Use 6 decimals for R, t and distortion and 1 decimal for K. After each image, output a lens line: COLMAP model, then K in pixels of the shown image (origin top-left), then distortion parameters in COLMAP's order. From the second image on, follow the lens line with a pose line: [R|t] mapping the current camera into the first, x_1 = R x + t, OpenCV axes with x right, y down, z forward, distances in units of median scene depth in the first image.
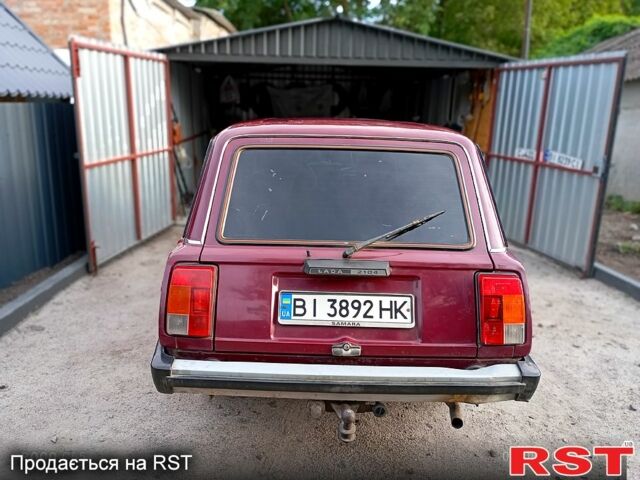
lens RADIAL K [[534.8, 0, 319.3], [0, 534.8, 240.1], [0, 0, 1]] dist [0.052464, -0.048834]
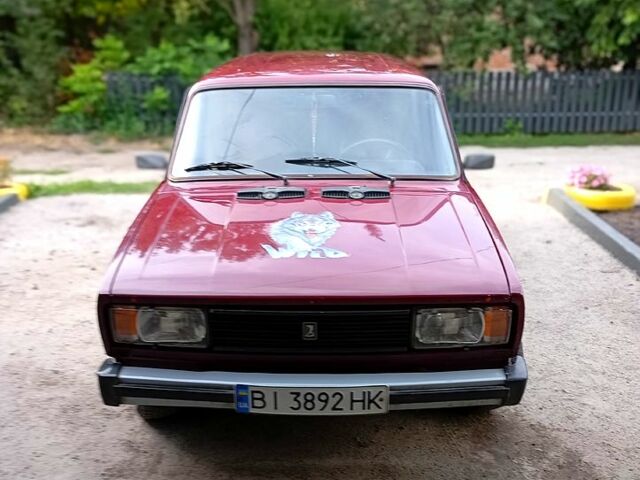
lens RADIAL K [[705.5, 0, 319.1], [0, 705.5, 238.6], [0, 0, 1]] dist [0.042183, 0.000000]
pose [[-0.999674, -0.024141, 0.008320, 0.008133], [-0.016495, 0.859274, 0.511250, -0.601664], [-0.019491, 0.510946, -0.859392, 2.288261]]
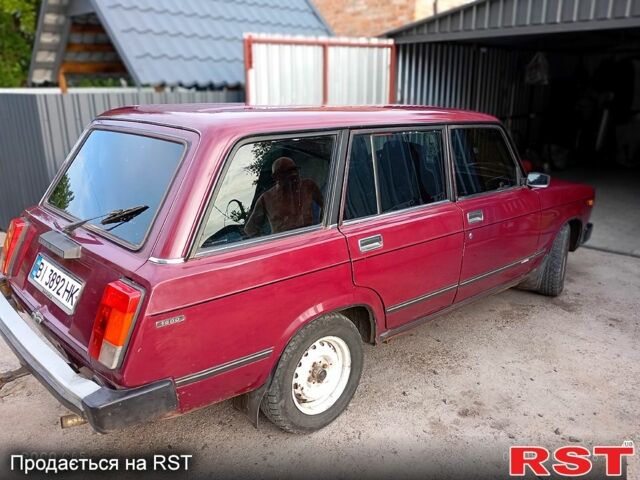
lens RADIAL K [[534.8, 0, 320.6], [0, 534.8, 243.2], [0, 0, 1]] dist [0.052464, -0.048834]
pose [[0.681904, 0.183835, -0.707963, 0.715007], [-0.160128, 0.981942, 0.100744, -0.086669], [0.713699, 0.044667, 0.699027, 0.380988]]
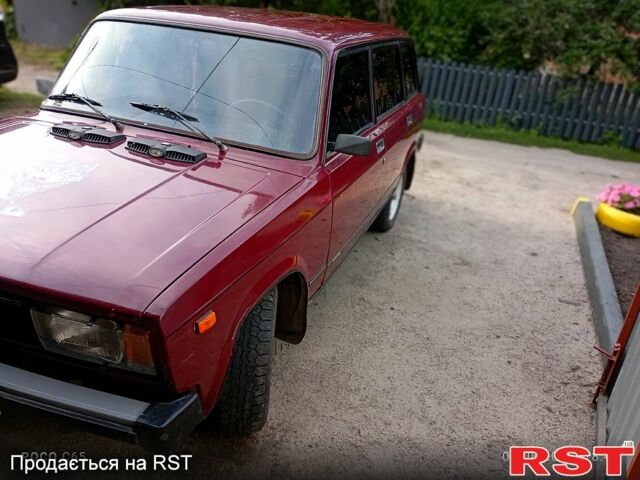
lens RADIAL K [[534.8, 0, 320.2], [0, 534.8, 243.8], [0, 0, 1]] dist [0.052464, -0.048834]
pose [[-0.930579, -0.249870, 0.267558, -0.383859], [-0.042336, 0.799401, 0.599304, -0.473778], [-0.363634, 0.546373, -0.754485, 1.924168]]
